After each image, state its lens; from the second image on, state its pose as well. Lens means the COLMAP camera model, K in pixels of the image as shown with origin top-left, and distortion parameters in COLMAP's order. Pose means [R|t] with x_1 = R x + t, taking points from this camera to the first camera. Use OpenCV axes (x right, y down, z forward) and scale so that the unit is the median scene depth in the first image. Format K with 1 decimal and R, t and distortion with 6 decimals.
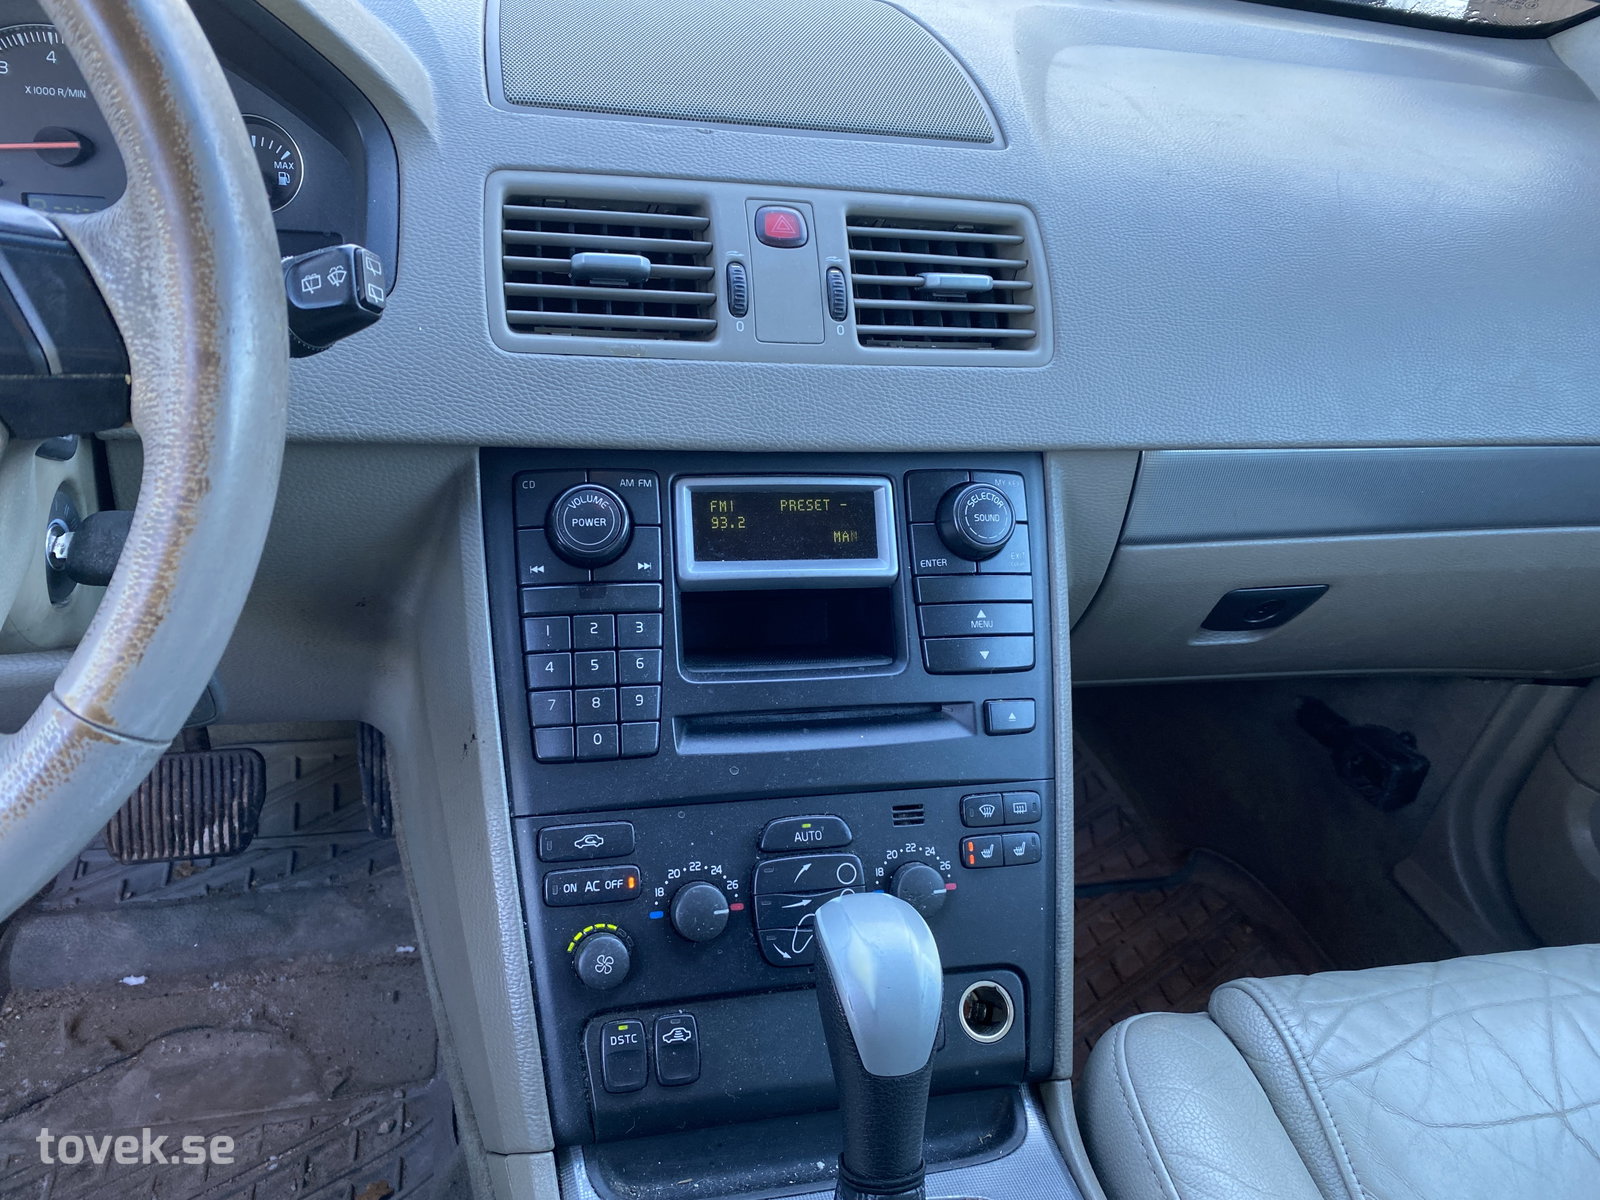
lens RADIAL K [[1205.9, 0, 782.0], [0, 1205.9, 596.2], [0, 0, 1]] dist [0.059742, -0.082579]
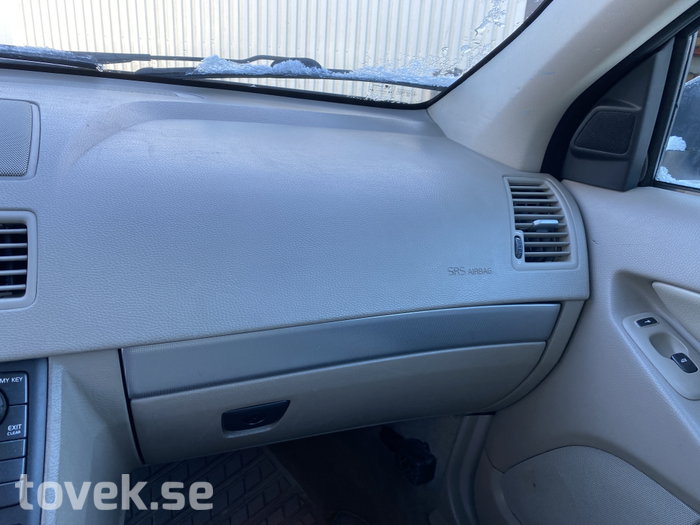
lens RADIAL K [[527.6, 0, 342.1], [0, 527.6, 260.8], [0, 0, 1]] dist [0.059742, -0.082579]
pose [[0.990412, -0.071661, 0.118106, 0.589016], [0.089741, 0.983723, -0.155677, -0.108876], [-0.105027, 0.164783, 0.980722, 0.244470]]
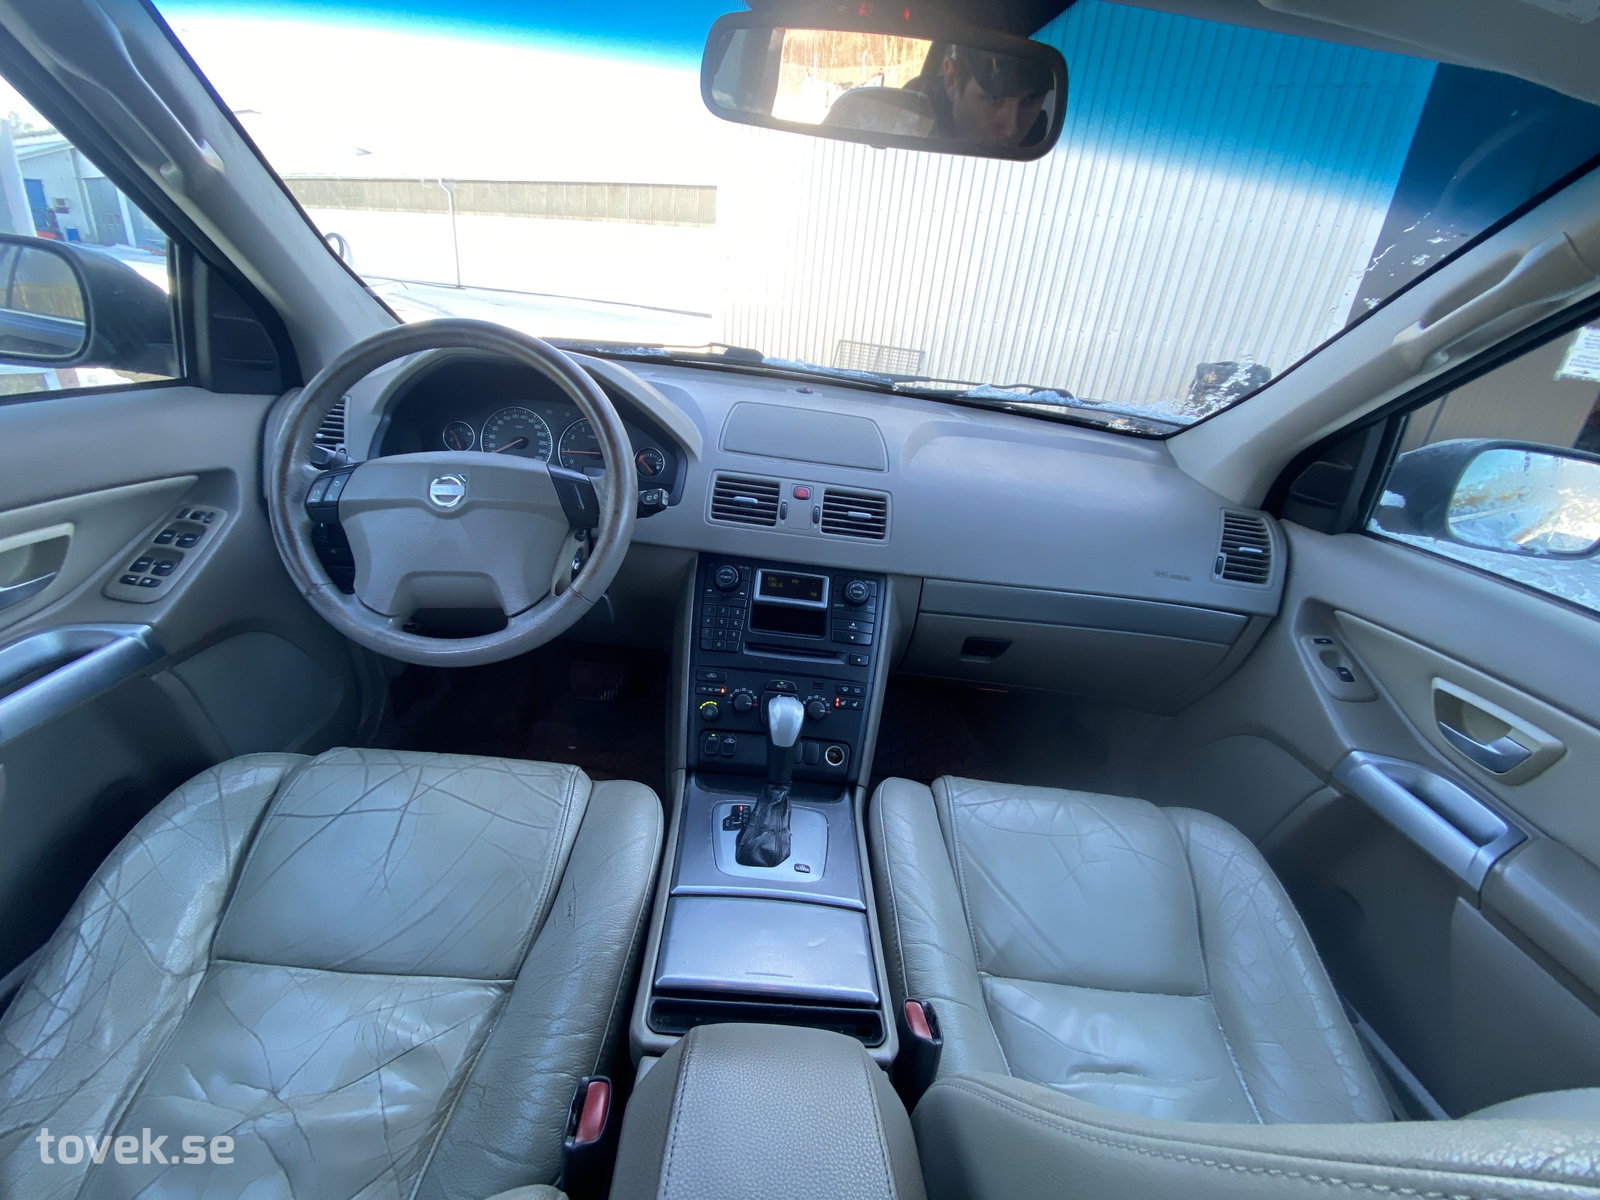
lens RADIAL K [[629.3, 0, 800.1], [0, 629.3, 609.5], [0, 0, 1]] dist [0.035247, -0.031399]
pose [[0.973426, 0.110058, -0.200820, 0.355095], [-0.131252, 0.986745, -0.095435, 0.148219], [0.187655, 0.119257, 0.974969, -0.552742]]
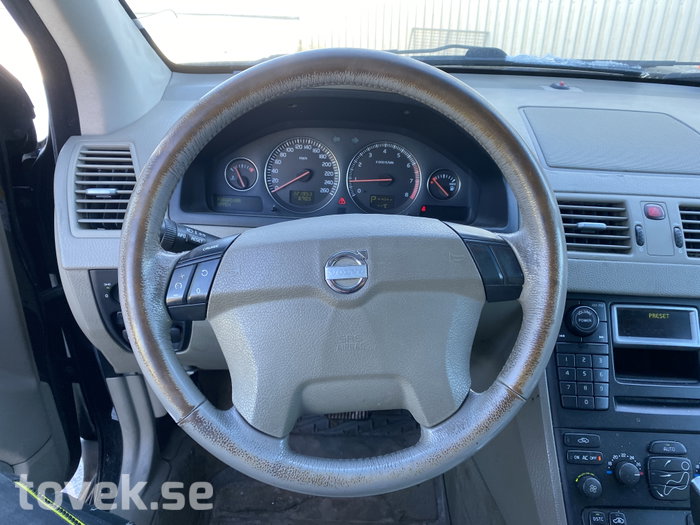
lens RADIAL K [[533.3, 0, 339.7], [0, 533.3, 255.2], [0, 0, 1]] dist [-0.000119, -0.007517]
pose [[0.966600, 0.040754, -0.253027, -0.370582], [-0.067097, 0.993082, -0.096368, -0.050660], [0.247349, 0.110126, 0.962648, -0.289231]]
